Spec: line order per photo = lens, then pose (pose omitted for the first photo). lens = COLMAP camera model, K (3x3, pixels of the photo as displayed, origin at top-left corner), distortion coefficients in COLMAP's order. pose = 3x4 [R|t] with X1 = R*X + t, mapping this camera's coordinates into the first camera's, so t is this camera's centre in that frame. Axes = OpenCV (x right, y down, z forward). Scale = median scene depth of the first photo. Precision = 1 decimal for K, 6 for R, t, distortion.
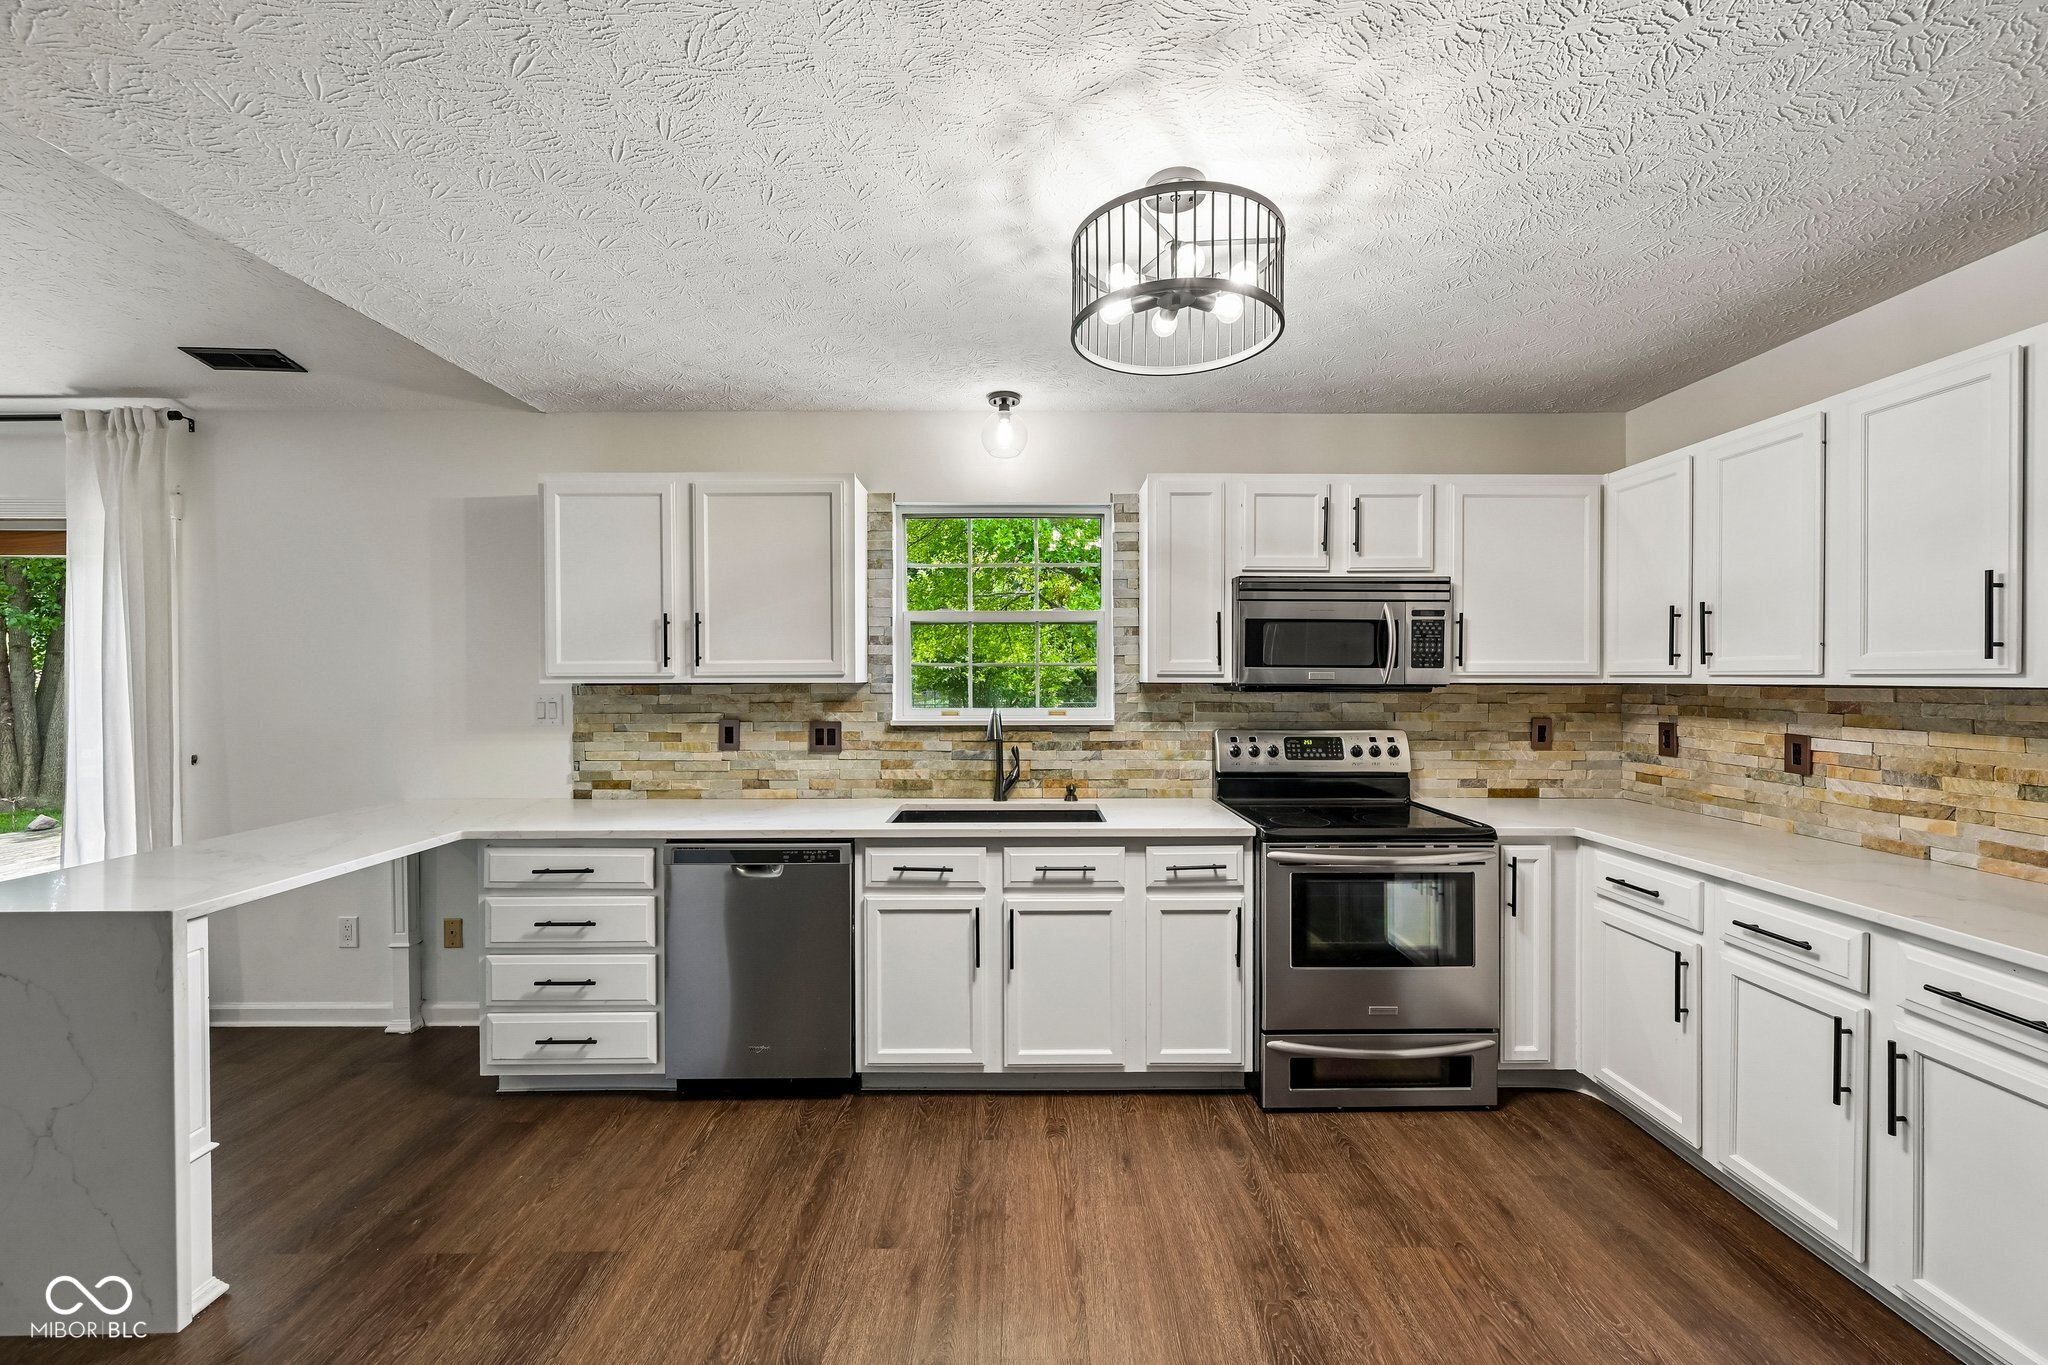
lens RADIAL K [[803.2, 0, 1024.8], [0, 803.2, 682.3], [0, 0, 1]] dist [-0.000454, 0.000205]
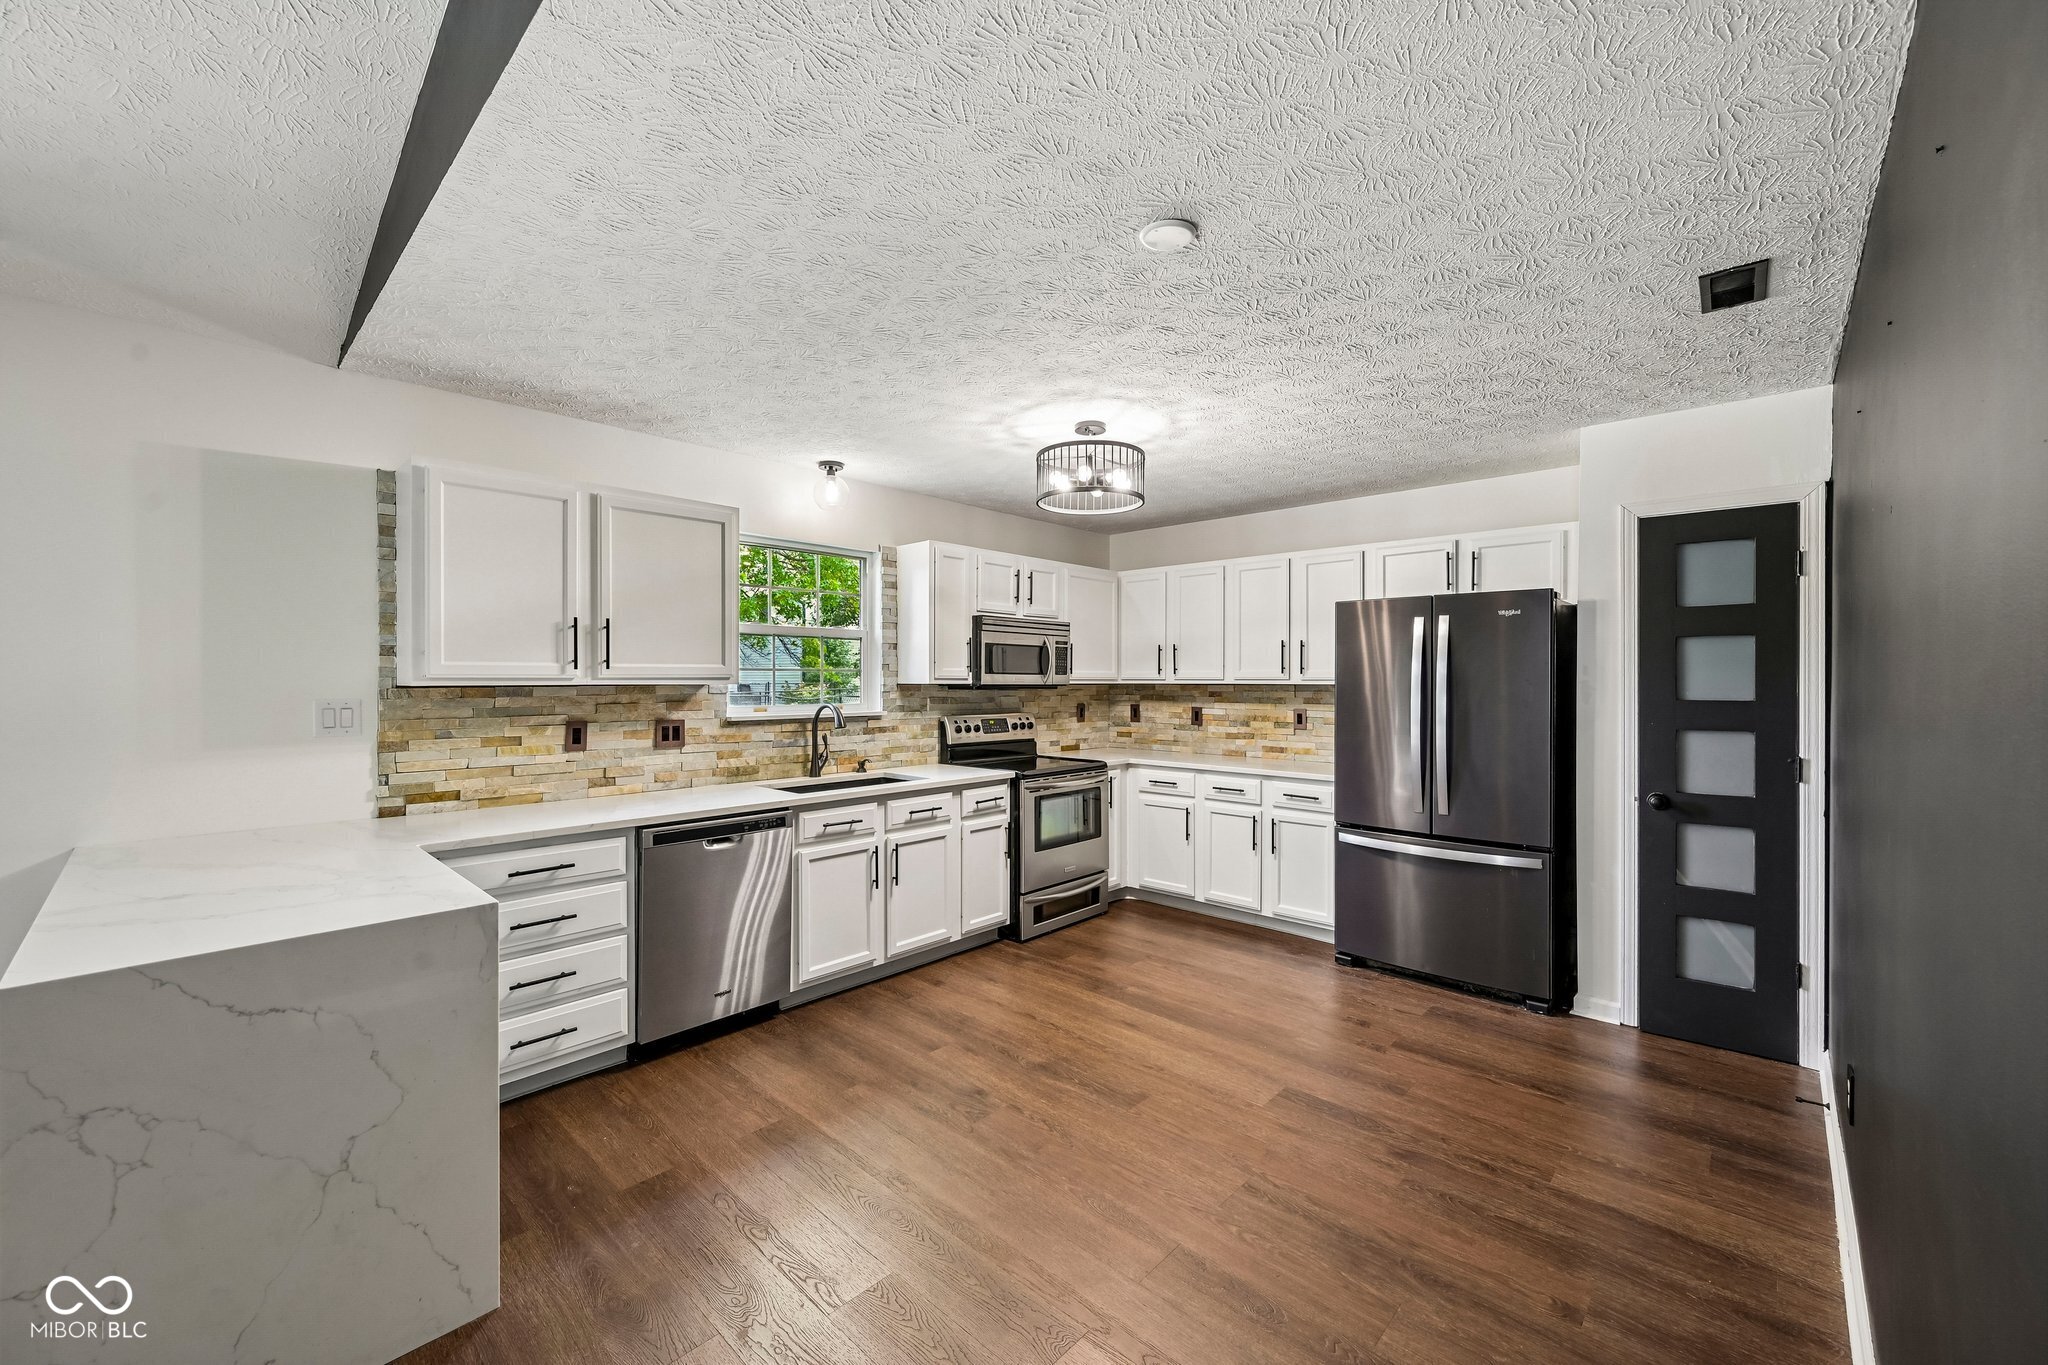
lens RADIAL K [[803.2, 0, 1024.8], [0, 803.2, 682.3], [0, 0, 1]] dist [-0.000454, 0.000205]
pose [[0.687539, -0.000498, 0.726147, -0.750057], [0.003863, 0.999988, -0.002972, 0.002724], [-0.726137, 0.004848, 0.687533, -0.119649]]
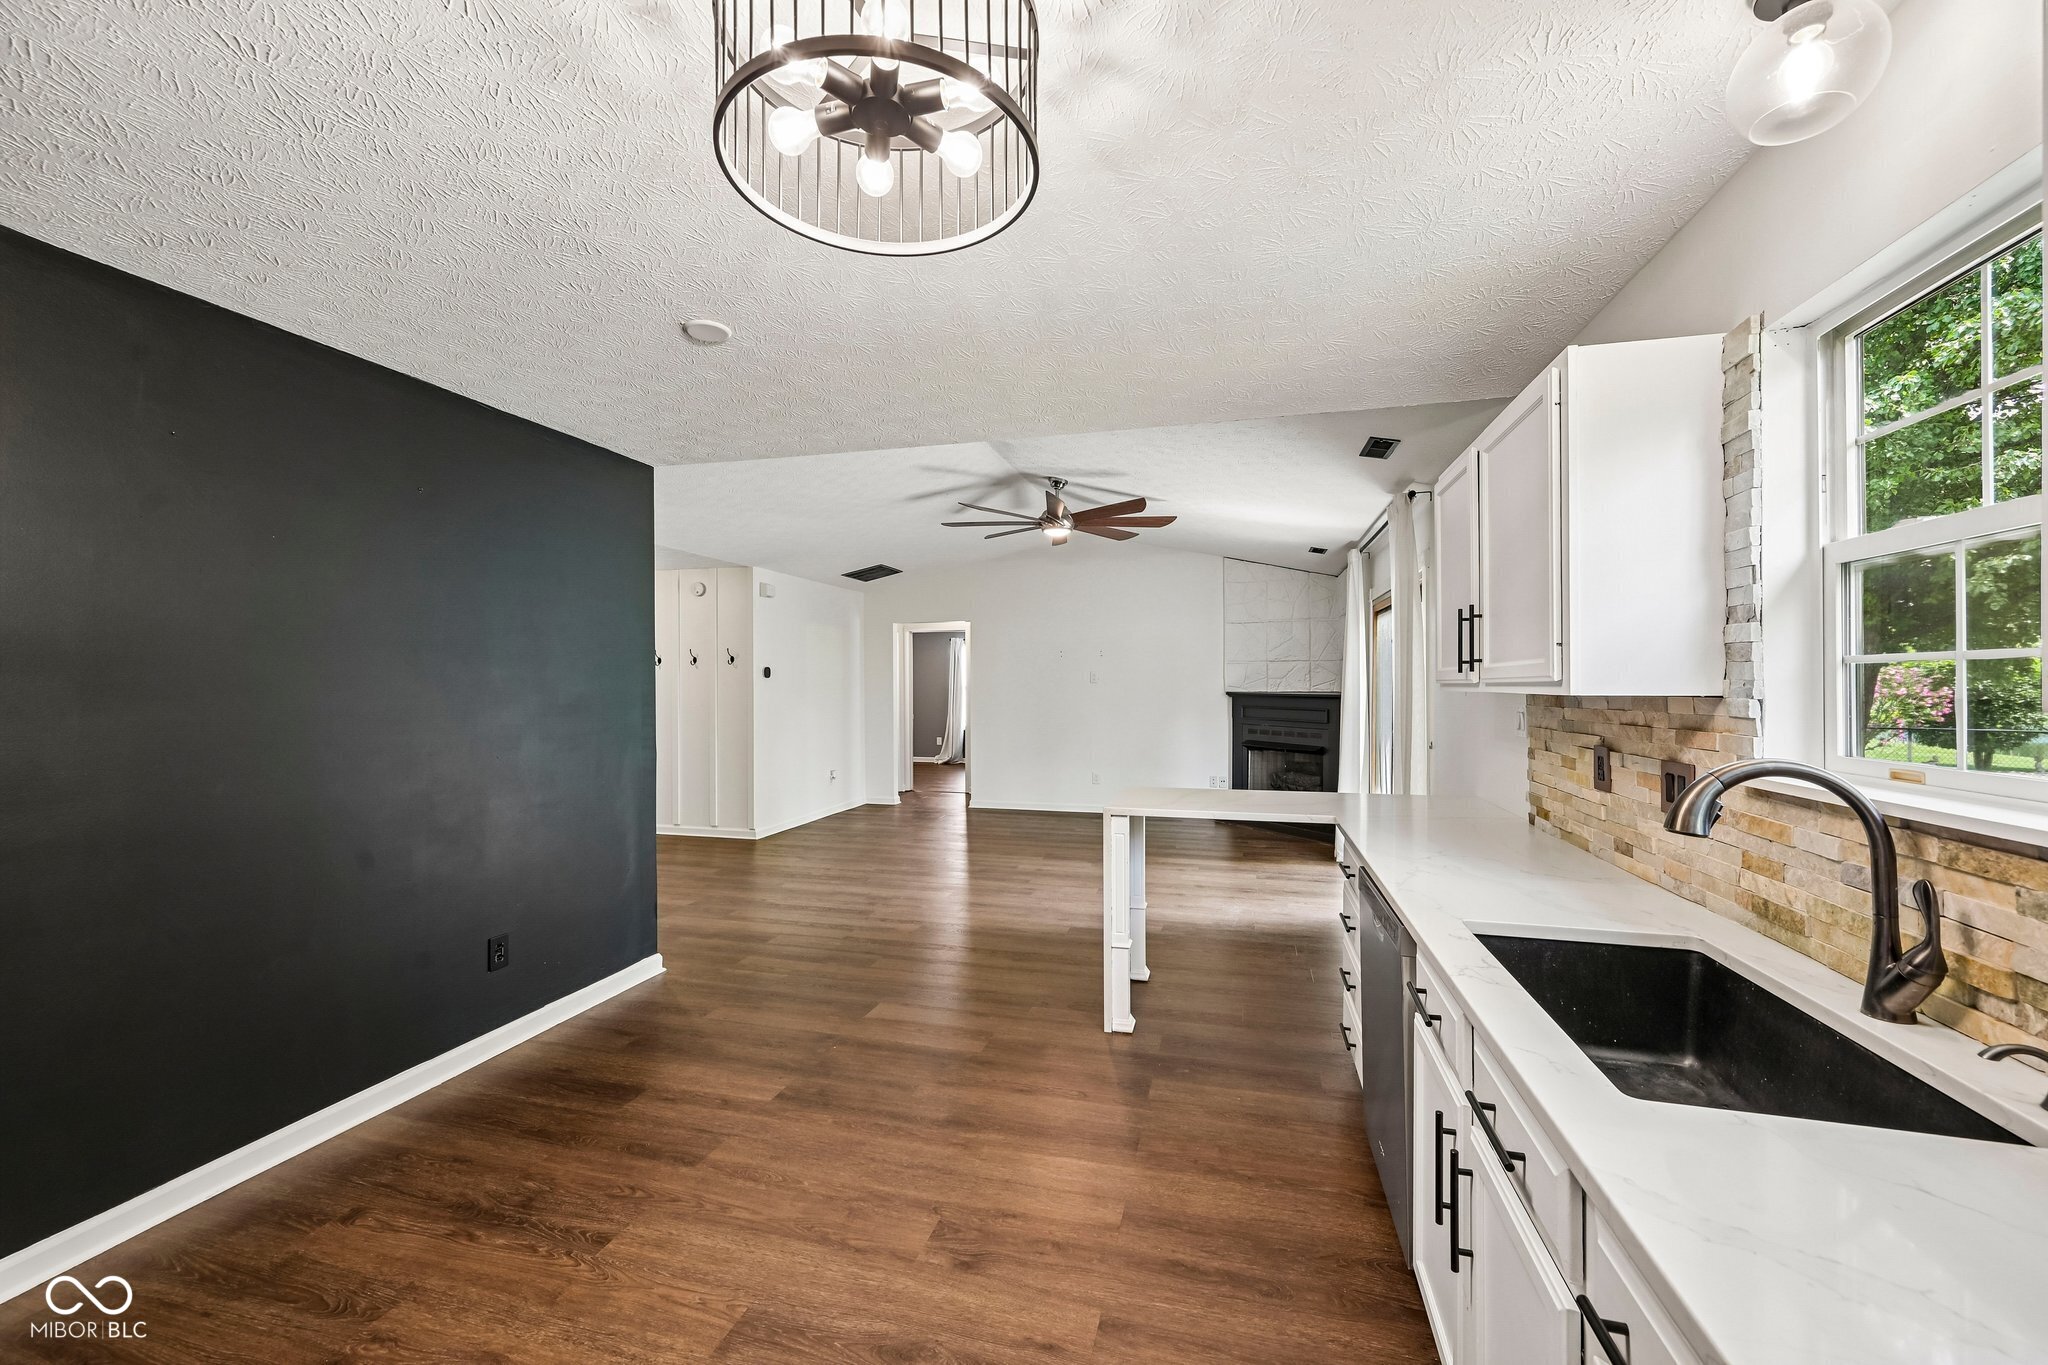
lens RADIAL K [[800.4, 0, 1025.7], [0, 800.4, 680.7], [0, 0, 1]] dist [-0.000165, 0.000066]
pose [[-0.263196, -0.001373, -0.964741, 0.451158], [-0.006600, 0.999978, 0.000378, -0.007439], [0.964720, 0.006467, -0.263200, 0.733510]]
